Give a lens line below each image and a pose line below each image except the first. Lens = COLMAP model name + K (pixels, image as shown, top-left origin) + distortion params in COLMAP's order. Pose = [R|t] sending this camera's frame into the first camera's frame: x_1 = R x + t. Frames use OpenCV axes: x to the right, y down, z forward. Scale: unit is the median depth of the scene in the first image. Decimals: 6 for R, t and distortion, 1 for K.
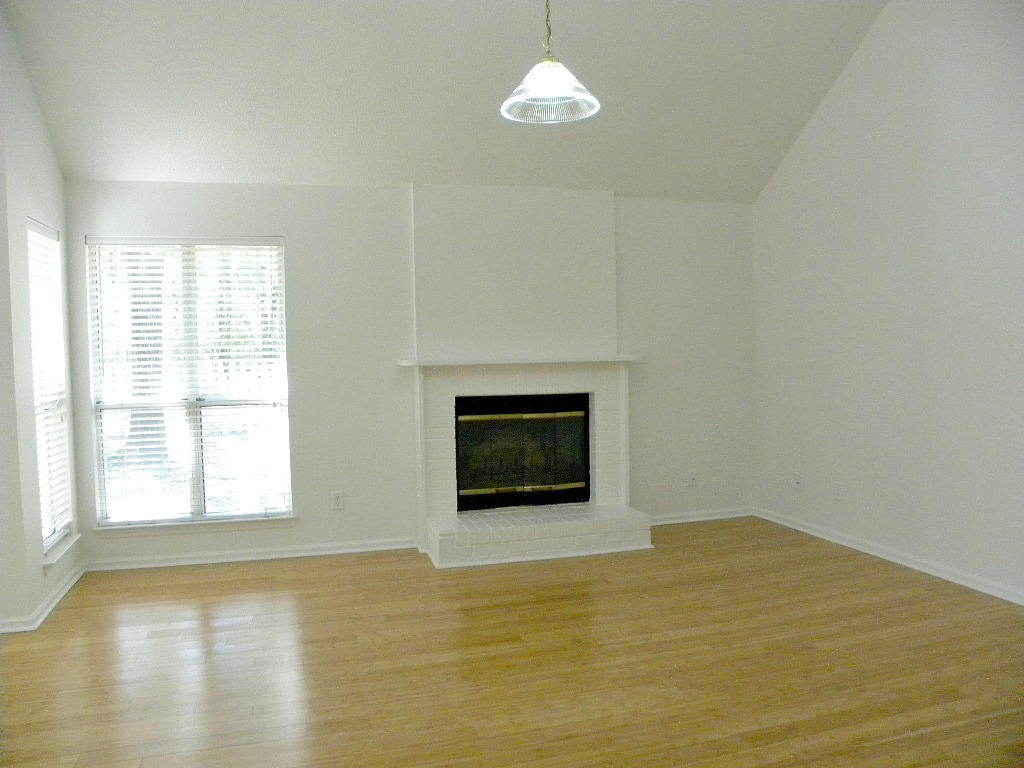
lens RADIAL K [[783.7, 0, 507.8], [0, 783.7, 389.7], [0, 0, 1]] dist [-0.137319, 0.090045]
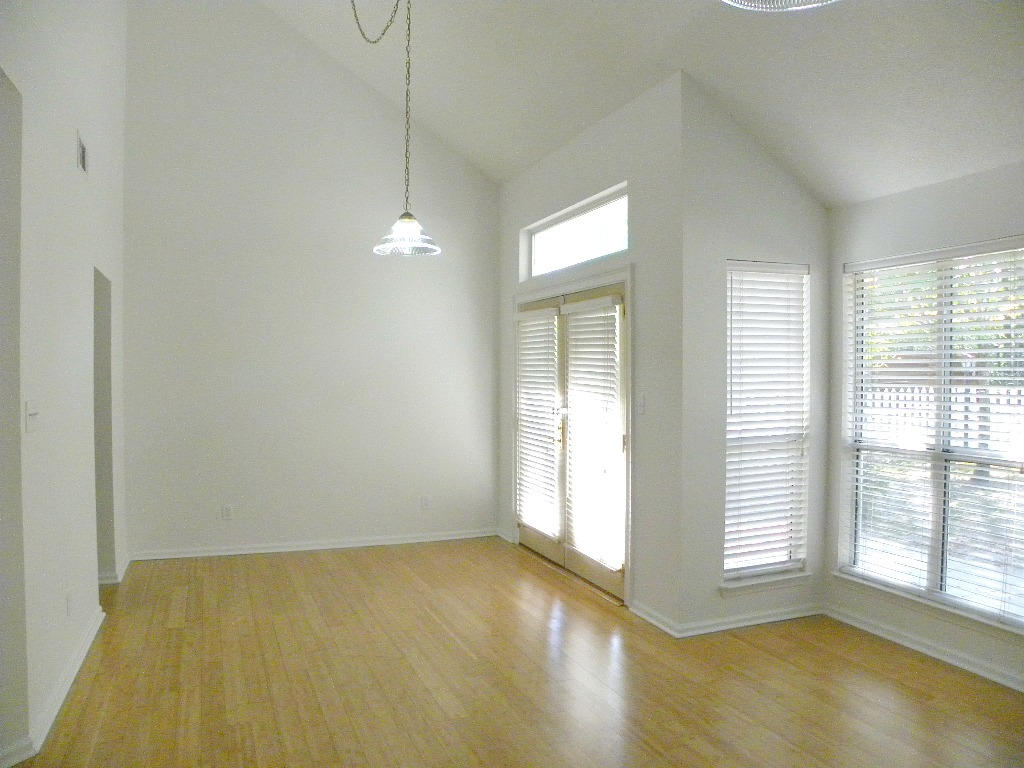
lens RADIAL K [[783.7, 0, 507.8], [0, 783.7, 389.7], [0, 0, 1]] dist [-0.137319, 0.090045]
pose [[0.051996, 0.039717, -0.997857, 0.377015], [-0.054644, 0.997825, 0.036868, -0.058653], [0.997151, 0.052610, 0.054053, 0.531842]]
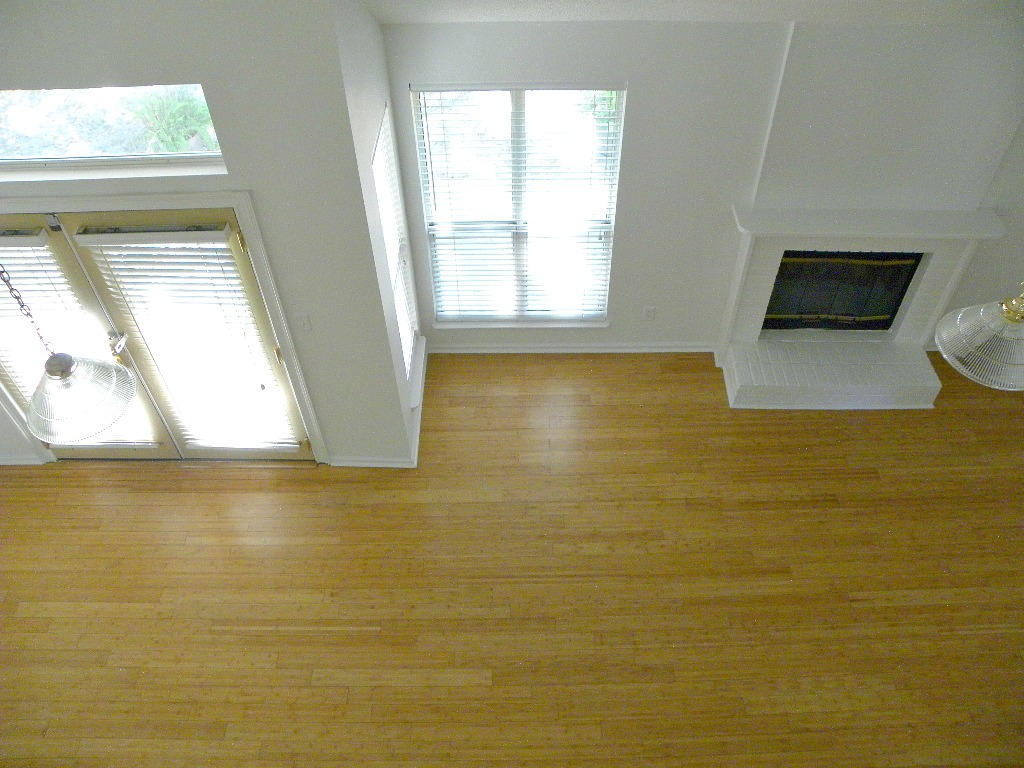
lens RADIAL K [[783.7, 0, 507.8], [0, 783.7, 389.7], [0, 0, 1]] dist [-0.137319, 0.090045]
pose [[0.957438, 0.216694, -0.190675, -0.195256], [-0.012935, 0.692146, 0.721642, -0.609178], [0.288350, -0.688461, 0.665489, 0.178570]]
